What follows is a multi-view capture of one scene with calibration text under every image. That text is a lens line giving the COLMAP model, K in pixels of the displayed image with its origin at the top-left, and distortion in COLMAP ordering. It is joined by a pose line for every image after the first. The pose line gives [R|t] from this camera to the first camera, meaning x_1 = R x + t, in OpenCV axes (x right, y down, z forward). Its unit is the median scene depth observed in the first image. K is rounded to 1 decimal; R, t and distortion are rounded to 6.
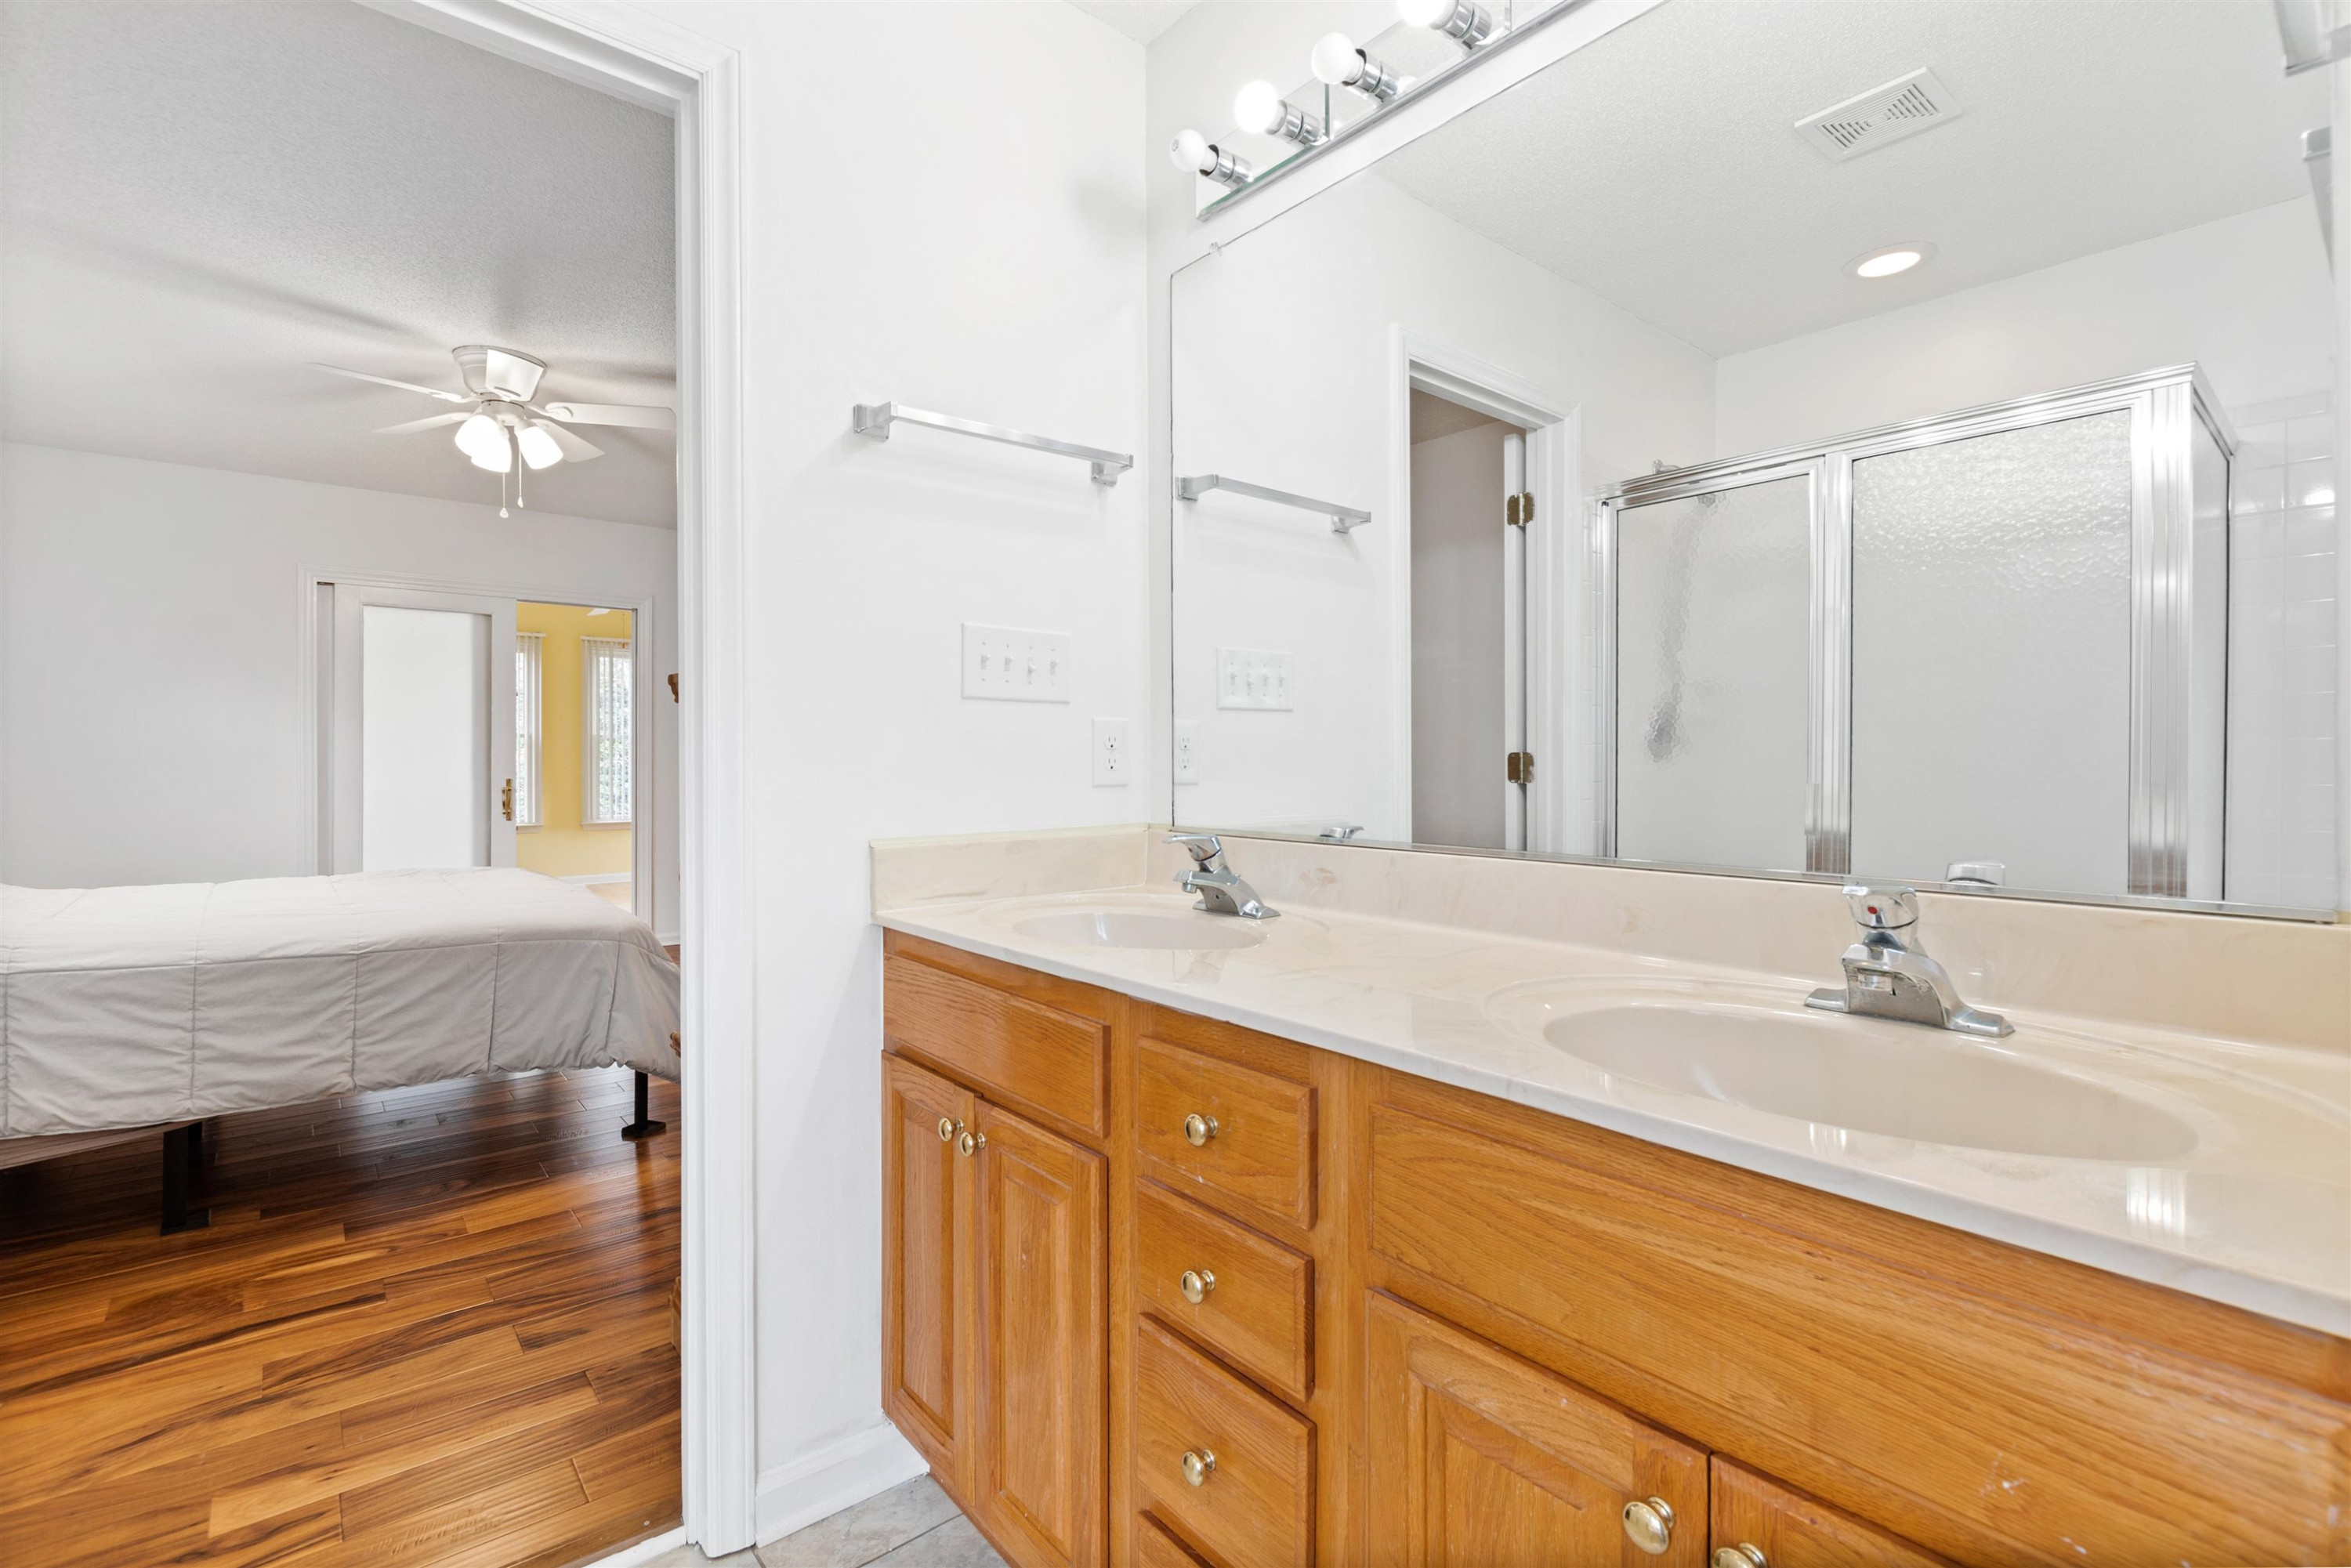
lens RADIAL K [[1022.4, 0, 1171.8], [0, 1022.4, 773.5], [0, 0, 1]] dist [0.000731, -0.000116]
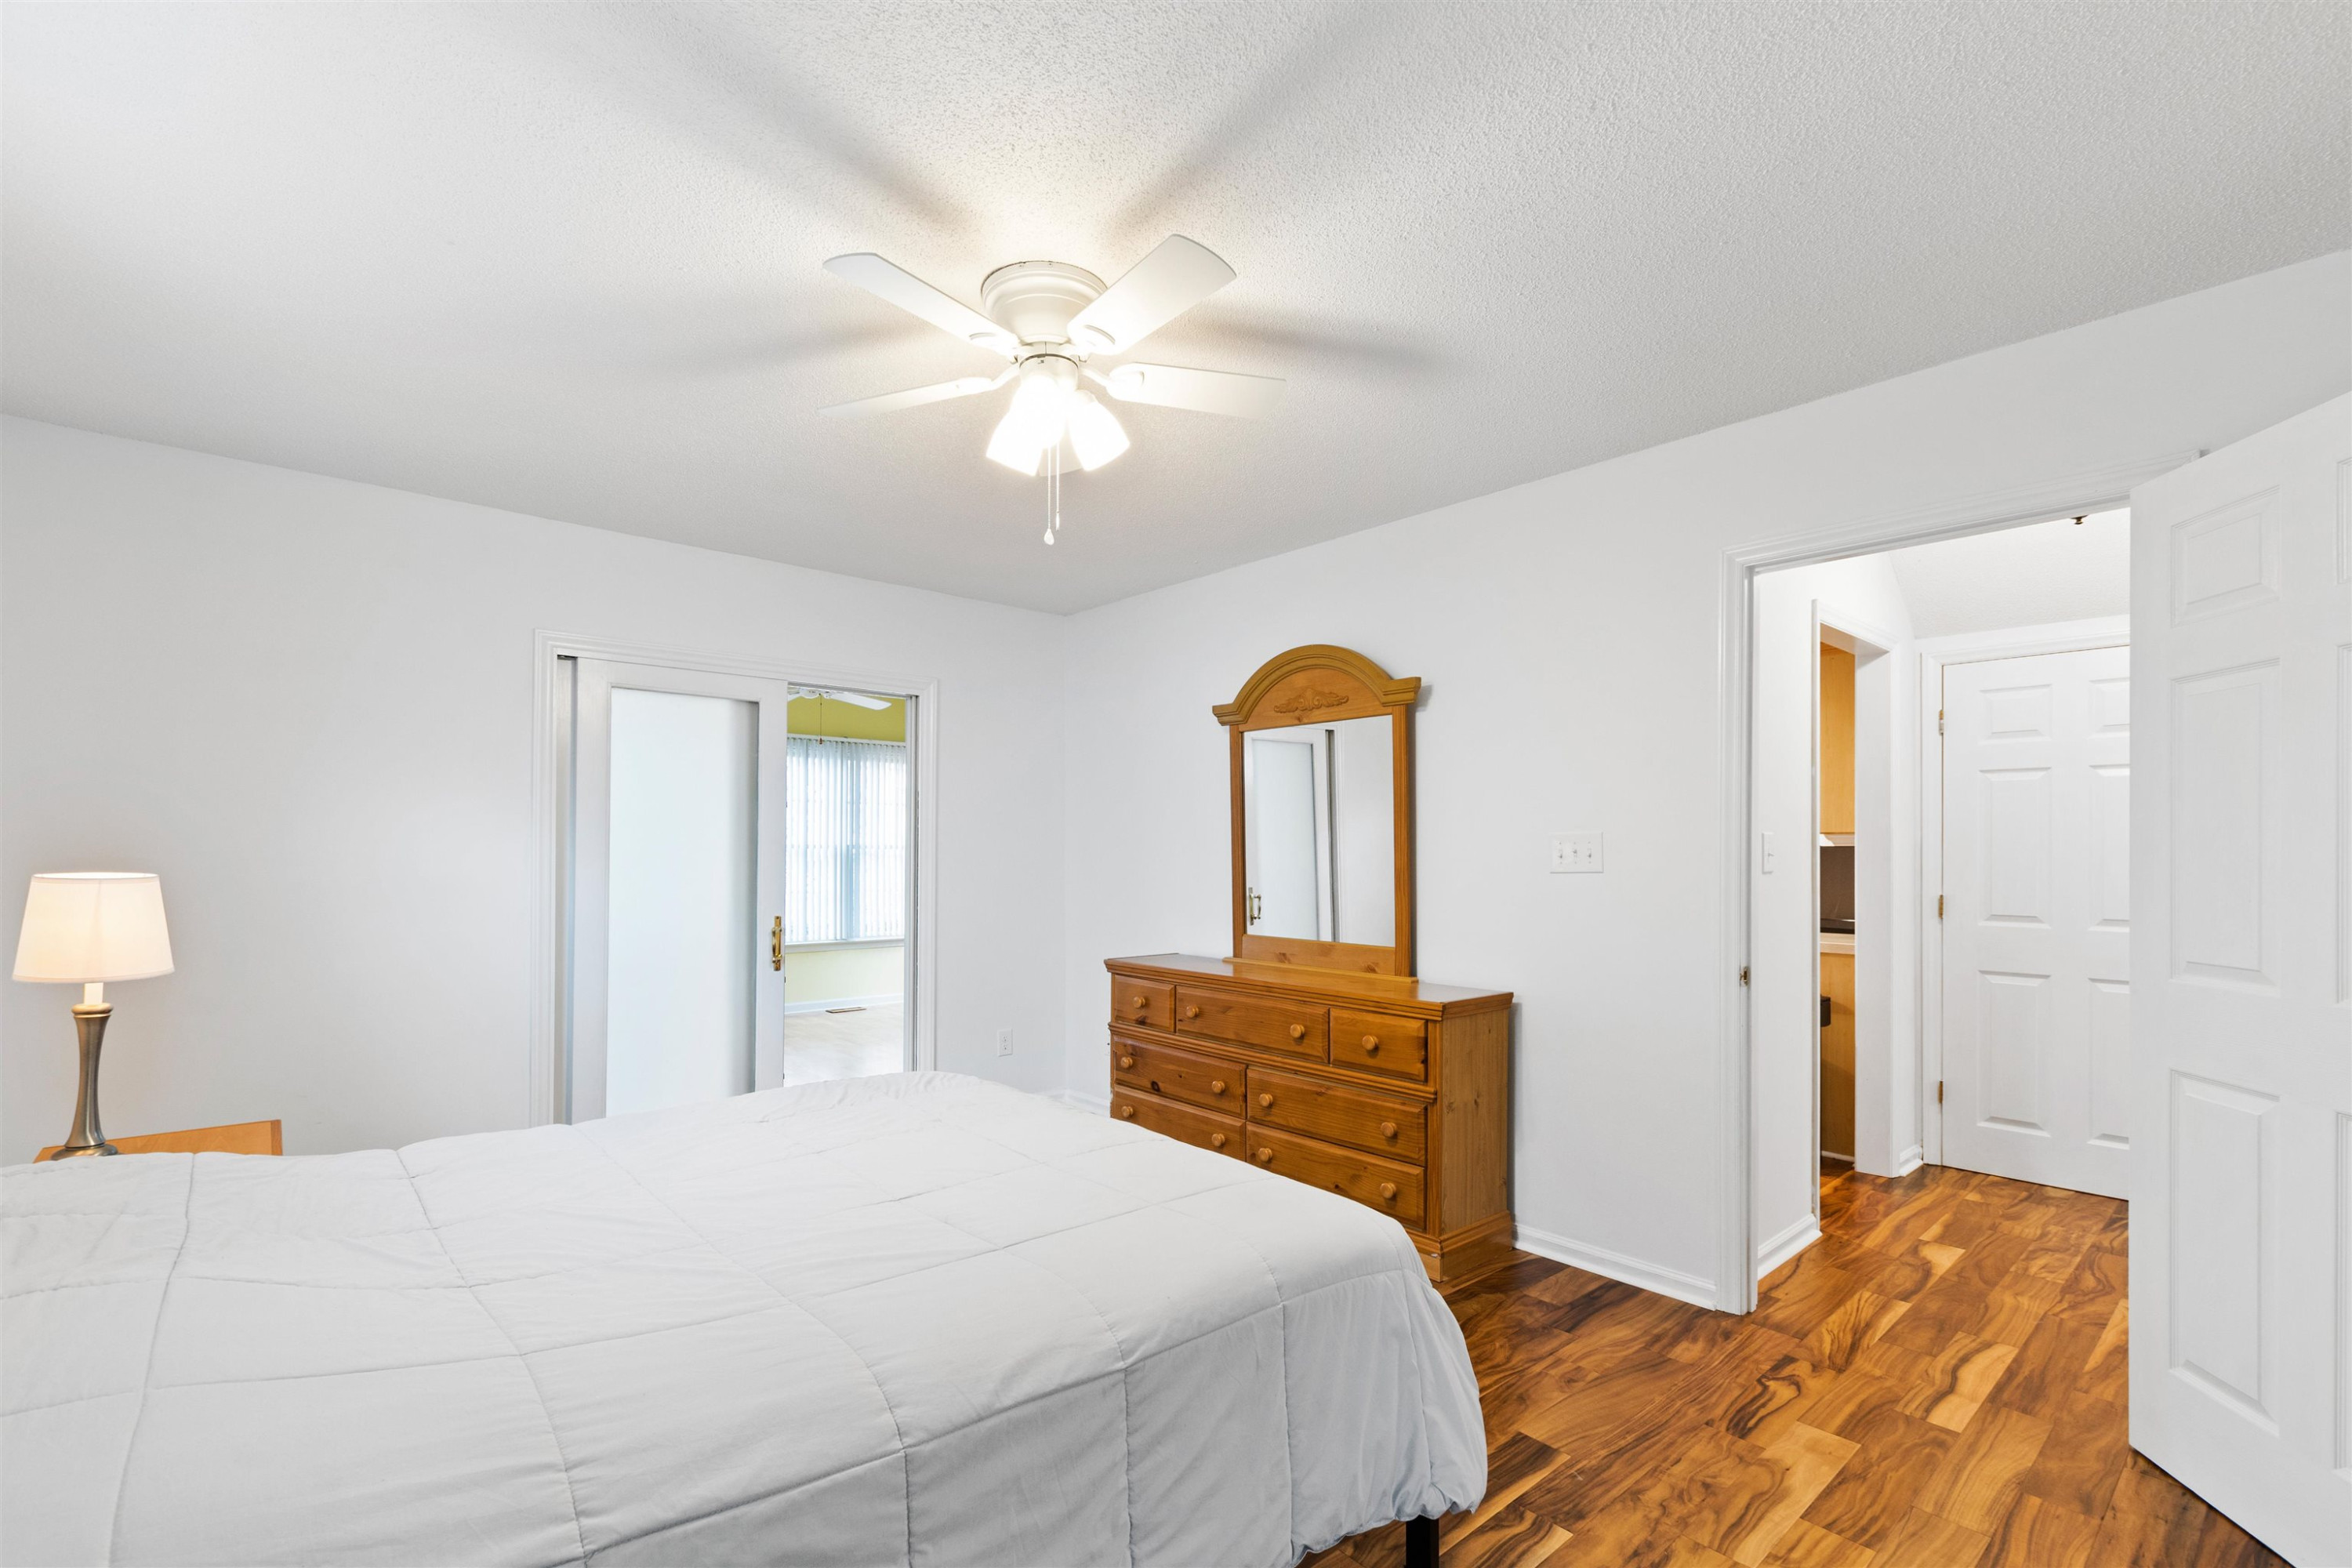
lens RADIAL K [[1022.9, 0, 1202.8], [0, 1022.9, 860.5], [0, 0, 1]] dist [0.000731, -0.000116]
pose [[0.999720, 0.002854, 0.023470, -0.453010], [-0.002602, 0.999938, -0.010784, -0.038350], [-0.023499, 0.010720, 0.999666, 0.292584]]
